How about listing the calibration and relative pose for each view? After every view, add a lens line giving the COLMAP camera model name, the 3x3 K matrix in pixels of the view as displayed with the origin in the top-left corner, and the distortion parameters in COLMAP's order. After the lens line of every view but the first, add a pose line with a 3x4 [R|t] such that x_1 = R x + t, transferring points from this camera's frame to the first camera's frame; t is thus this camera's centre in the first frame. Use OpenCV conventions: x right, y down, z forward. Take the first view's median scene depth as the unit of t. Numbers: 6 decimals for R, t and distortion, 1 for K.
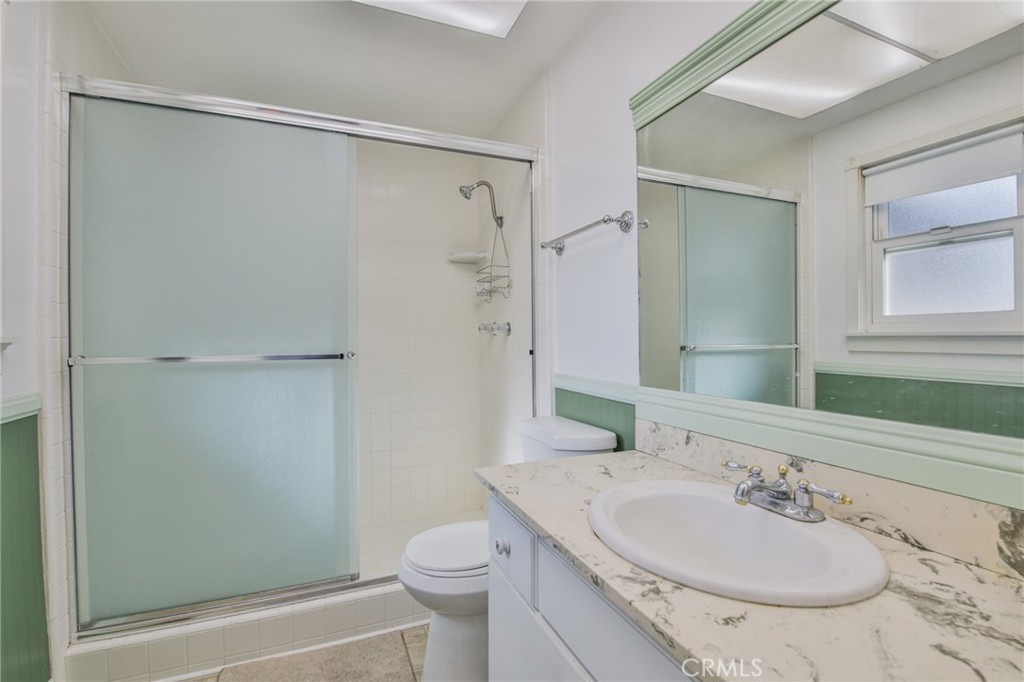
lens RADIAL K [[464.3, 0, 507.3], [0, 464.3, 337.7], [0, 0, 1]] dist [-0.008619, -0.006191]
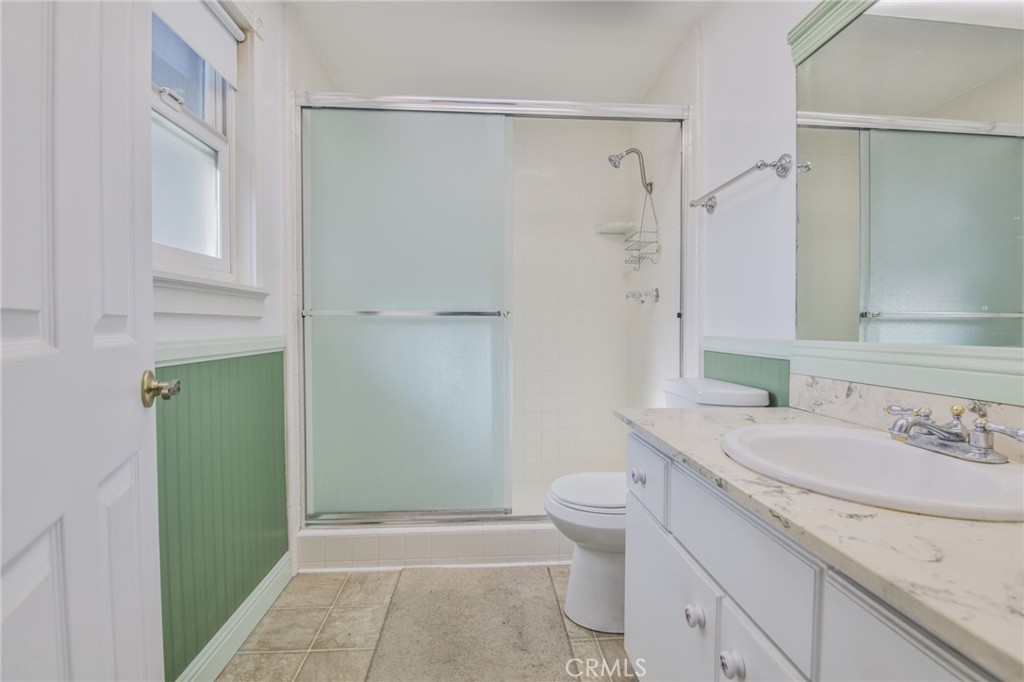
lens RADIAL K [[464.3, 0, 510.2], [0, 464.3, 337.3], [0, 0, 1]] dist [-0.008619, -0.006191]
pose [[0.948795, 0.014433, -0.315564, 0.030359], [-0.007165, 0.999682, 0.024180, 0.078687], [0.315812, -0.020681, 0.948596, -0.071709]]
